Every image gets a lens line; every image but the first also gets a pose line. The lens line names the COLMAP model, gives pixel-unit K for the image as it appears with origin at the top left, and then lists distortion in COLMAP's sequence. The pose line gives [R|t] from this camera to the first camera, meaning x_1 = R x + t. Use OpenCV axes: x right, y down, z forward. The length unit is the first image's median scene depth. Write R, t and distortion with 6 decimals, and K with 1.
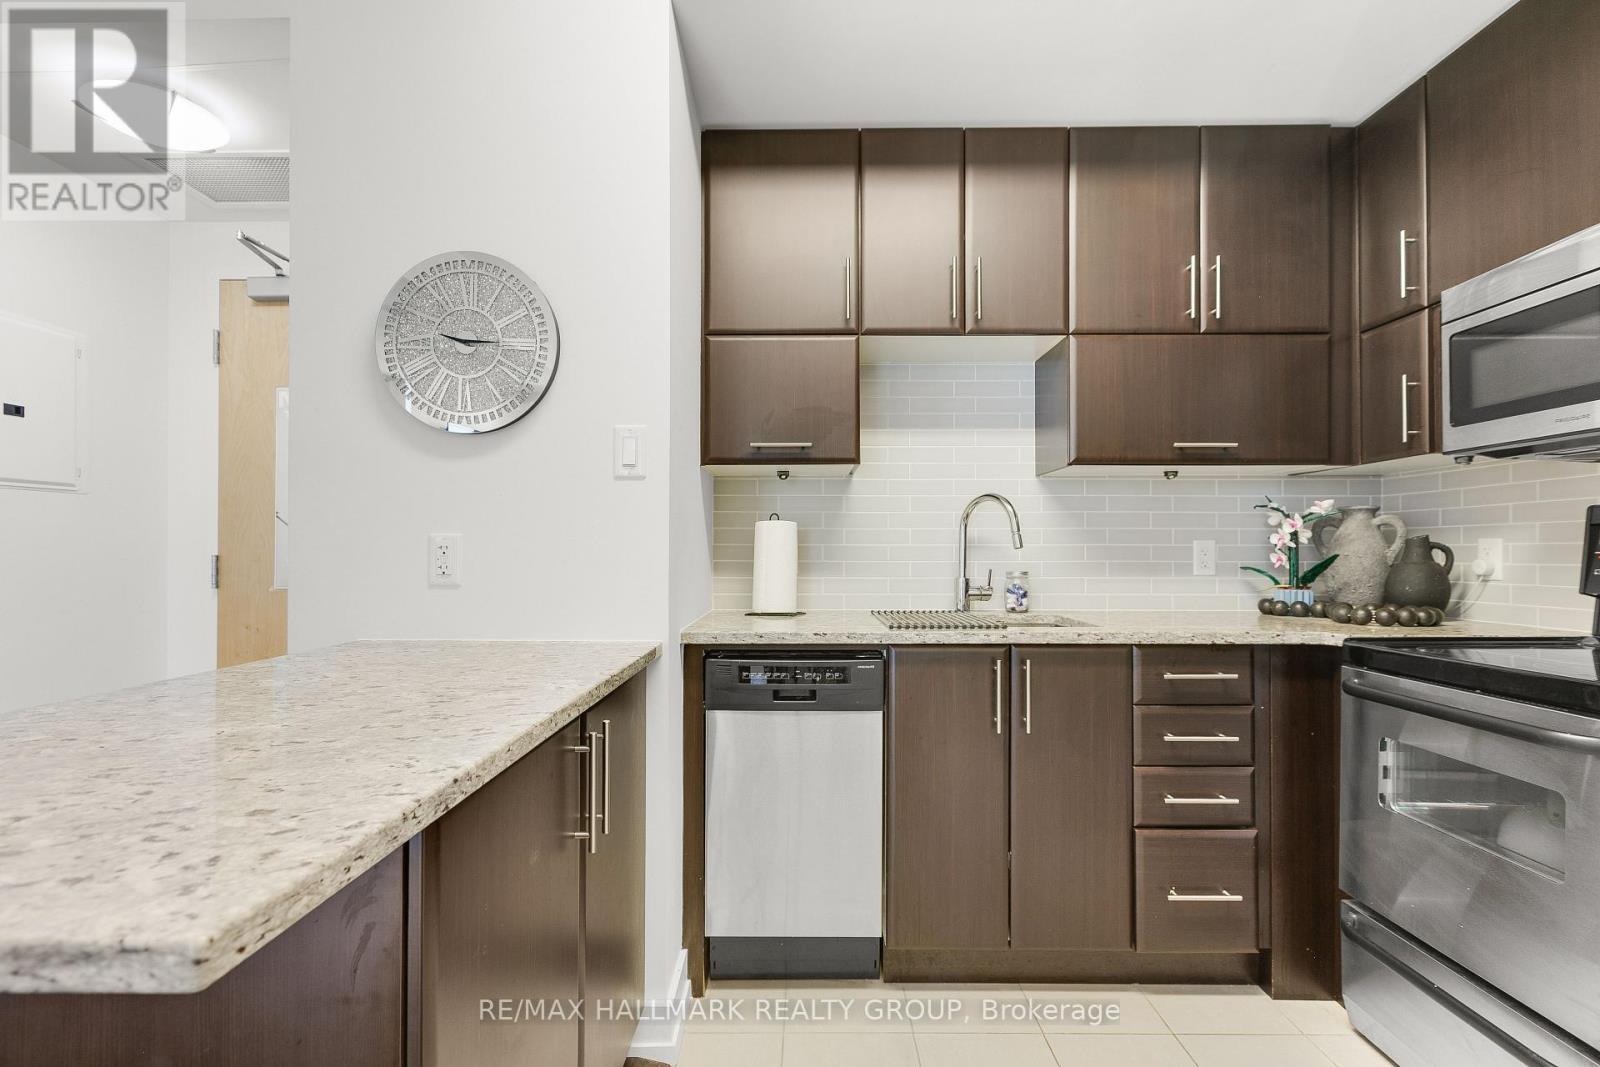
lens RADIAL K [[716.0, 0, 800.4], [0, 716.0, 543.6], [0, 0, 1]] dist [0.000843, -0.000298]
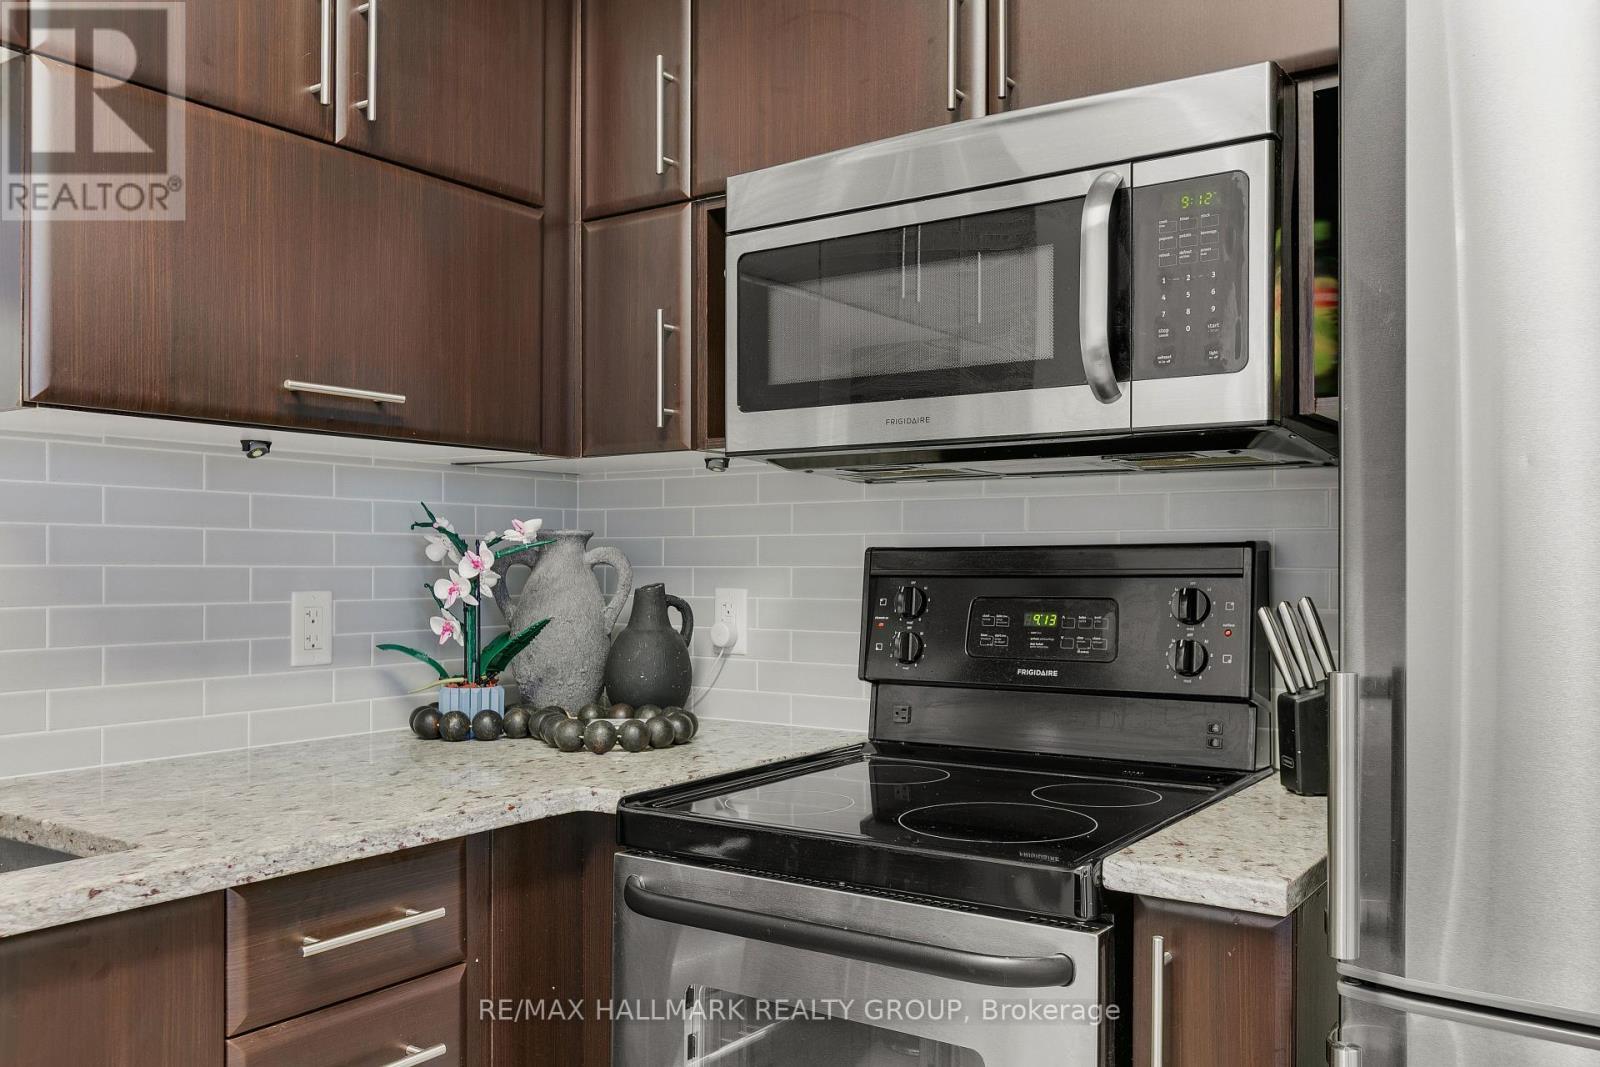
lens RADIAL K [[1294.4, 0, 799.5], [0, 1294.4, 559.6], [0, 0, 1]] dist [0.008147, 0.000784]
pose [[0.561878, 0.001816, 0.827218, 0.046299], [-0.009852, 0.999941, 0.004497, -0.037872], [-0.827161, -0.010677, 0.561863, 0.299484]]
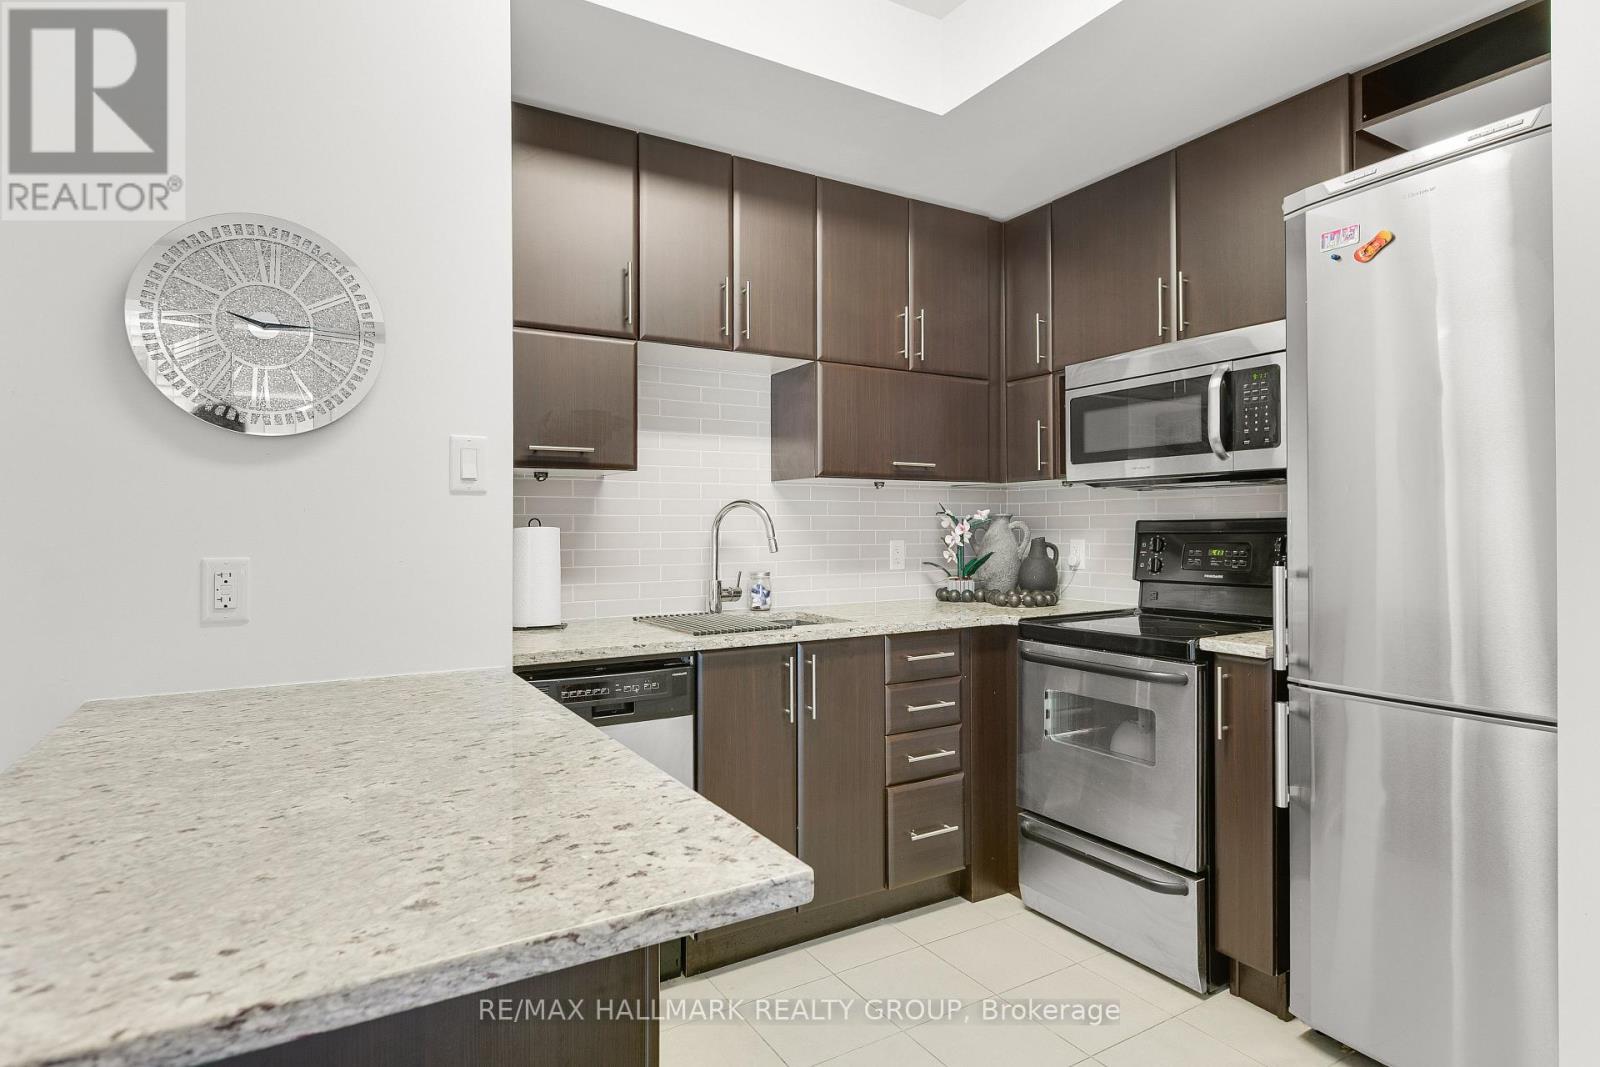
lens RADIAL K [[842.6, 0, 798.2], [0, 842.6, 518.2], [0, 0, 1]] dist [-0.001748, -0.000270]
pose [[0.855084, 0.001317, 0.518488, -0.339988], [-0.000103, 0.999997, -0.002370, -0.043555], [-0.518489, 0.001973, 0.855082, -0.113421]]
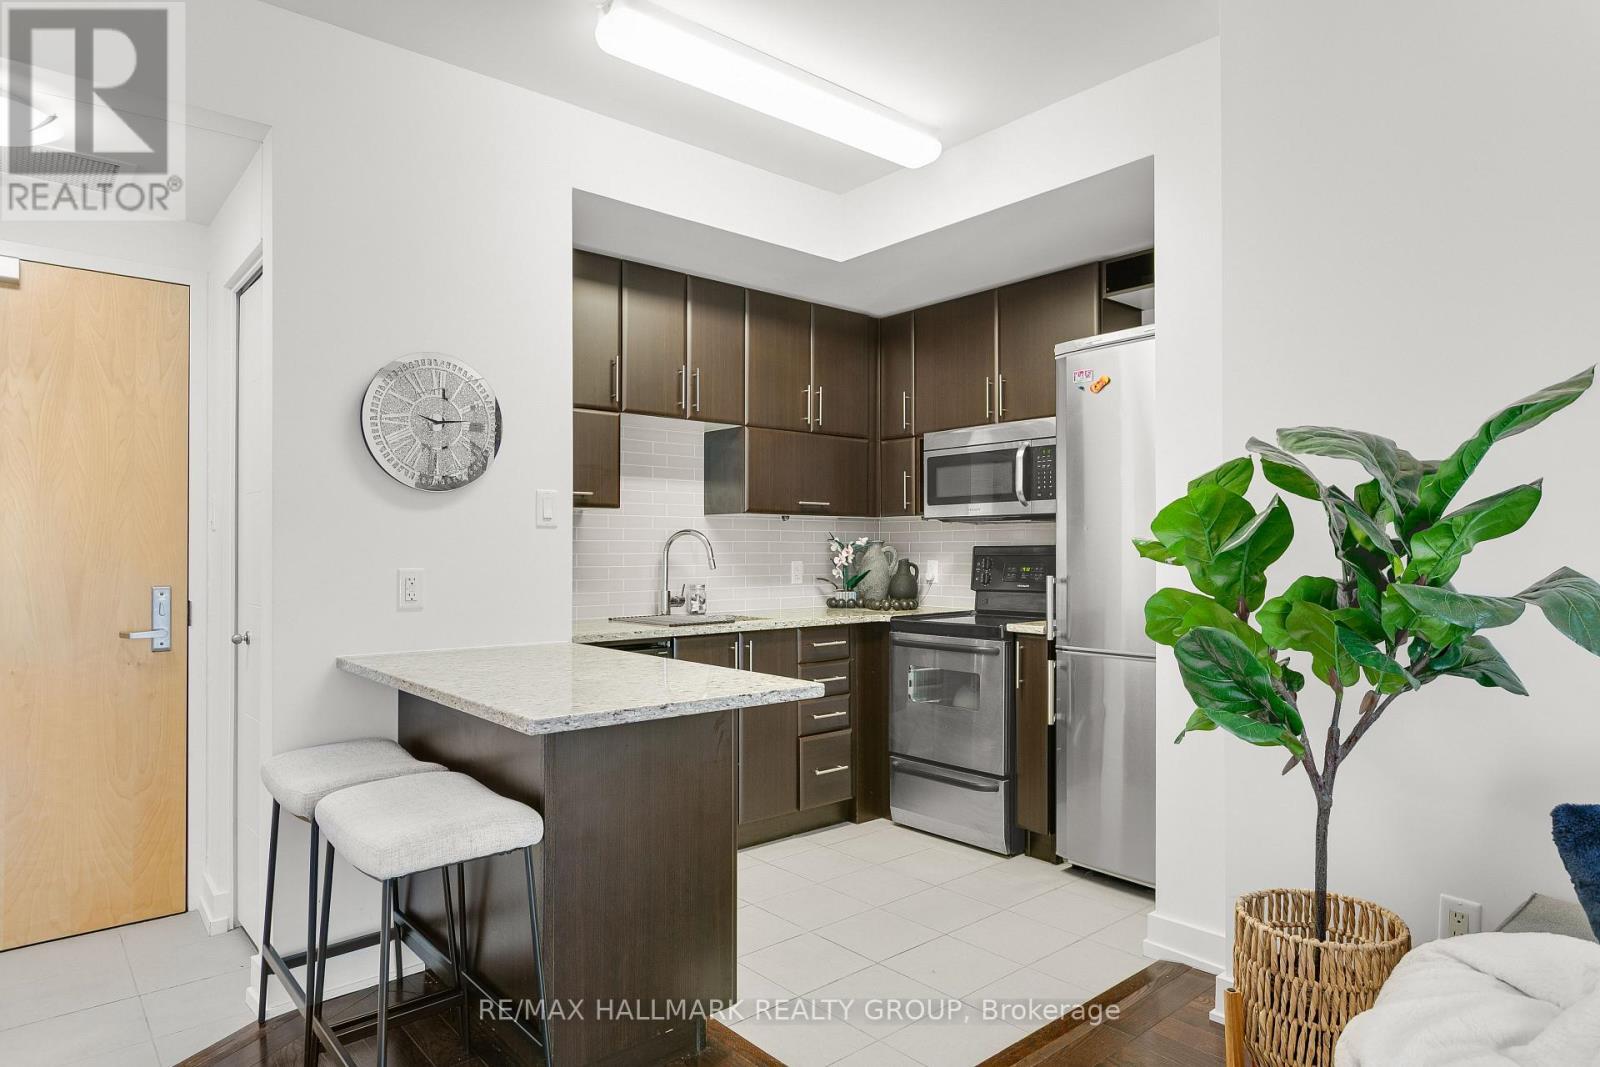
lens RADIAL K [[922.9, 0, 800.0], [0, 922.9, 533.5], [0, 0, 1]] dist [-0.000845, 0.000487]
pose [[0.754762, 0.010600, 0.655913, -0.820744], [-0.005020, 0.999933, -0.010383, -0.048736], [-0.655980, 0.004544, 0.754765, -0.544432]]
